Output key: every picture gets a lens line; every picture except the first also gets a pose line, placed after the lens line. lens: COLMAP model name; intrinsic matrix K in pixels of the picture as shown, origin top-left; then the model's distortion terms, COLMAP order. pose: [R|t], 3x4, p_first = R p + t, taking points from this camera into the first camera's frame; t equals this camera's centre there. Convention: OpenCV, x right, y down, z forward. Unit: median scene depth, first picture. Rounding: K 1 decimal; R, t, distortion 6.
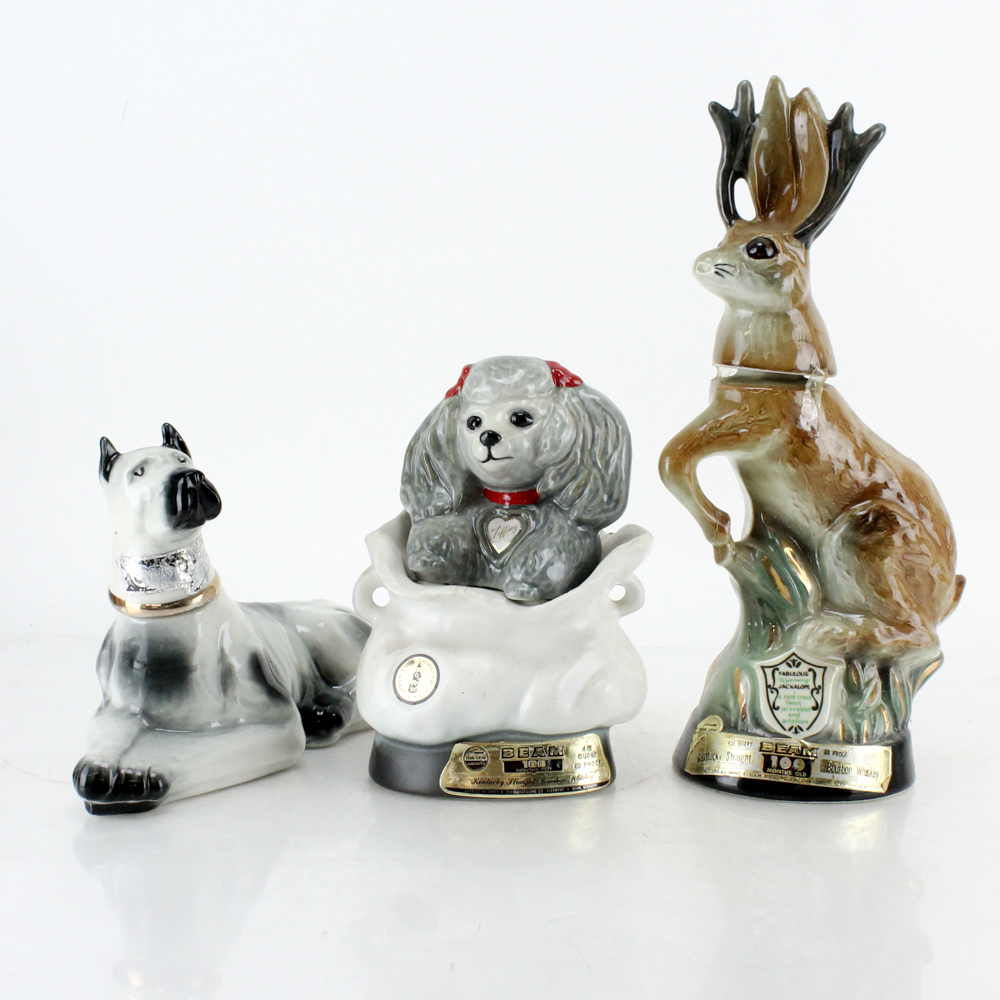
lens RADIAL K [[1983.9, 0, 485.4], [0, 1983.9, 474.3], [0, 0, 1]] dist [-0.097654, 0.000000]
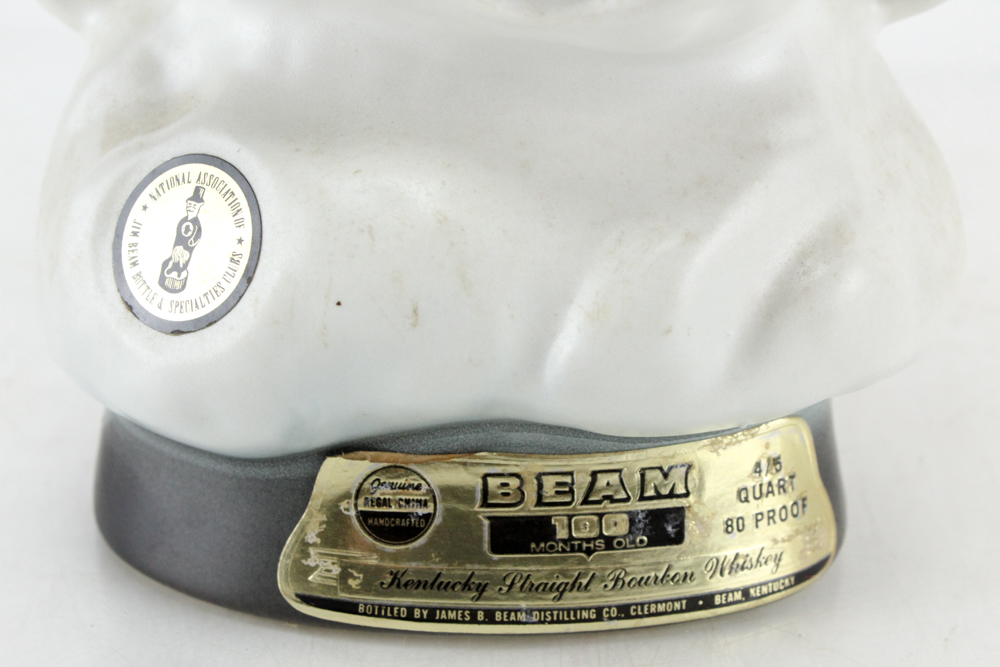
lens RADIAL K [[1942.9, 0, 502.3], [0, 1942.9, 338.6], [0, 0, 1]] dist [-0.008209, 0.000000]
pose [[0.999256, 0.019770, -0.033102, 0.020211], [-0.010443, 0.965219, 0.261233, 0.041920], [0.037115, -0.260693, 0.964708, 0.714206]]
